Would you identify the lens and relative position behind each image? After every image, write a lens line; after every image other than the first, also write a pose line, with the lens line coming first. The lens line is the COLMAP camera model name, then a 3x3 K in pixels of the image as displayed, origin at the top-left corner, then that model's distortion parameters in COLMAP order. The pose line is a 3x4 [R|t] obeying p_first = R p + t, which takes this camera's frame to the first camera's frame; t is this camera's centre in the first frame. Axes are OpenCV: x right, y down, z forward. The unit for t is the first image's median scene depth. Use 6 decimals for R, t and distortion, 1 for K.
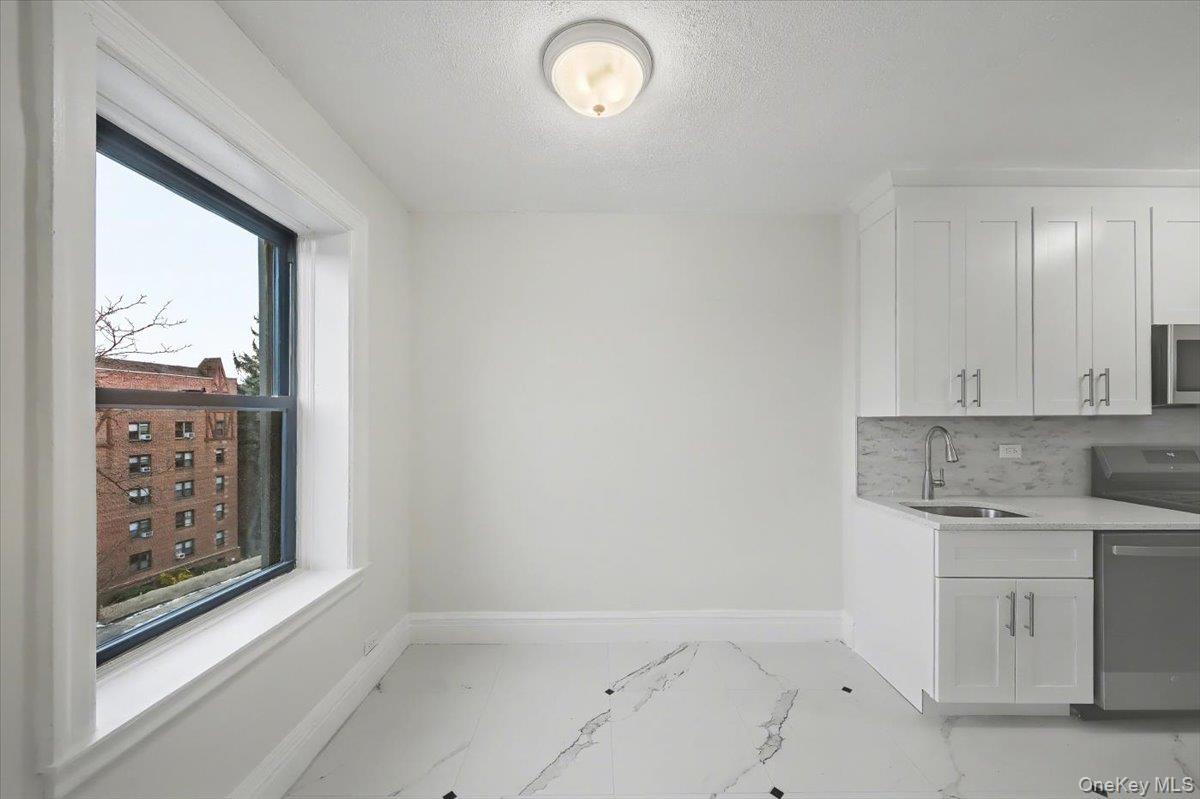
lens RADIAL K [[453.1, 0, 605.4], [0, 453.1, 416.8], [0, 0, 1]] dist [-0.000860, -0.000168]
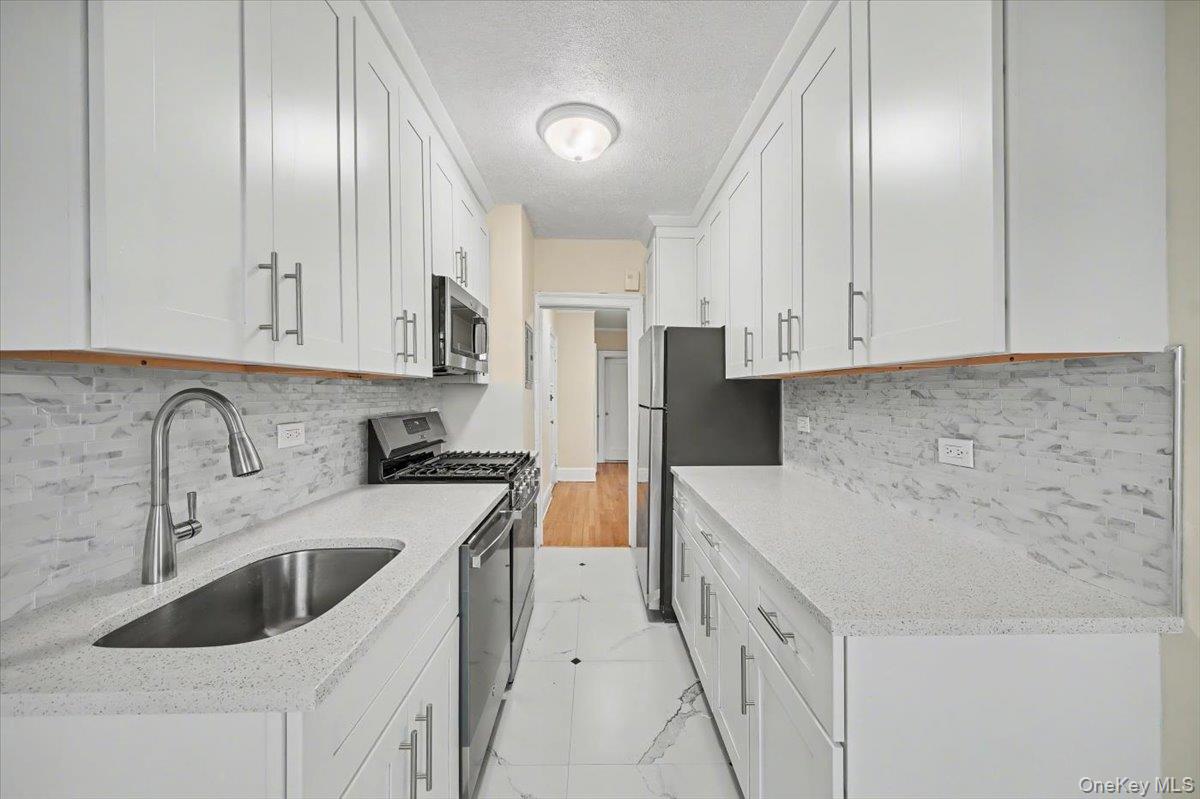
lens RADIAL K [[433.9, 0, 600.0], [0, 433.9, 399.5], [0, 0, 1]] dist [0.000710, 0.000004]
pose [[-0.014990, -0.008401, 0.999852, 0.342473], [0.003892, 0.999957, 0.008460, 0.028030], [-0.999880, 0.004019, -0.014957, 0.636248]]
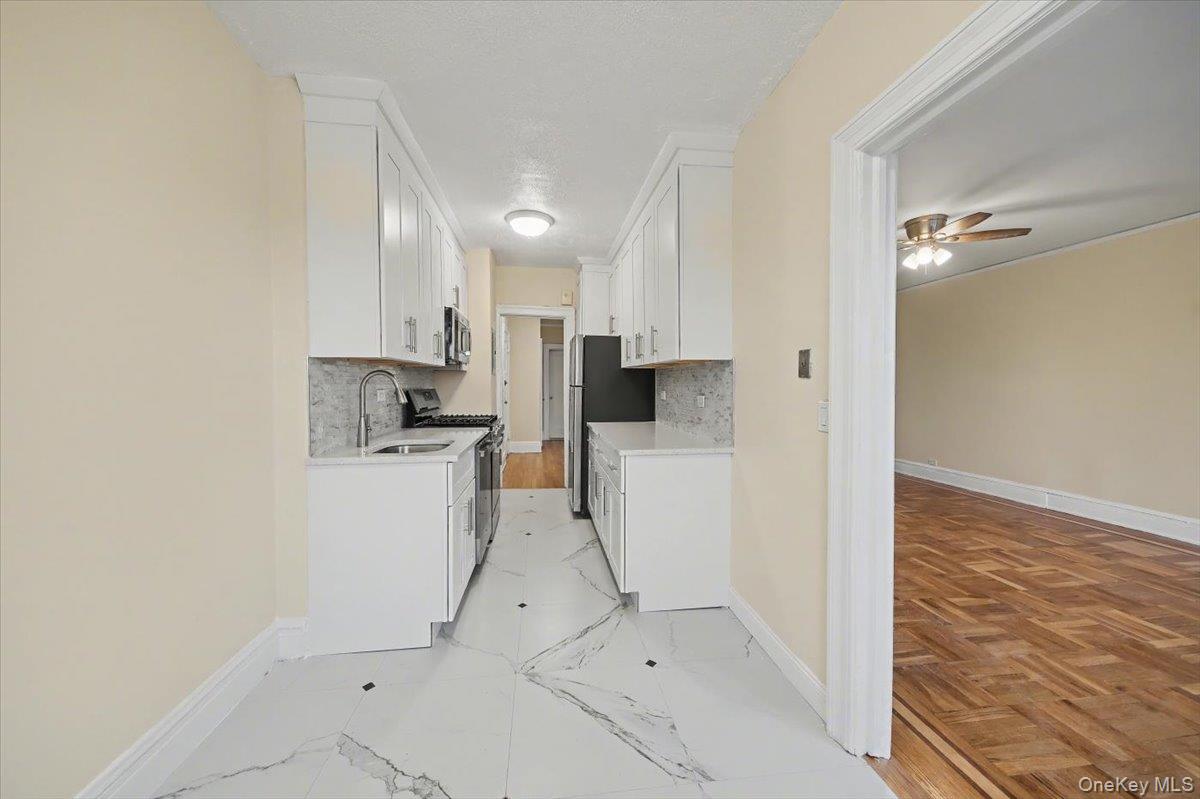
lens RADIAL K [[441.0, 0, 600.0], [0, 441.0, 399.5], [0, 0, 1]] dist [0.000287, 0.000082]
pose [[-0.134600, -0.031746, 0.990391, -0.273981], [0.000427, 0.999485, 0.032096, 0.052627], [-0.990900, 0.004743, -0.134517, 0.632278]]
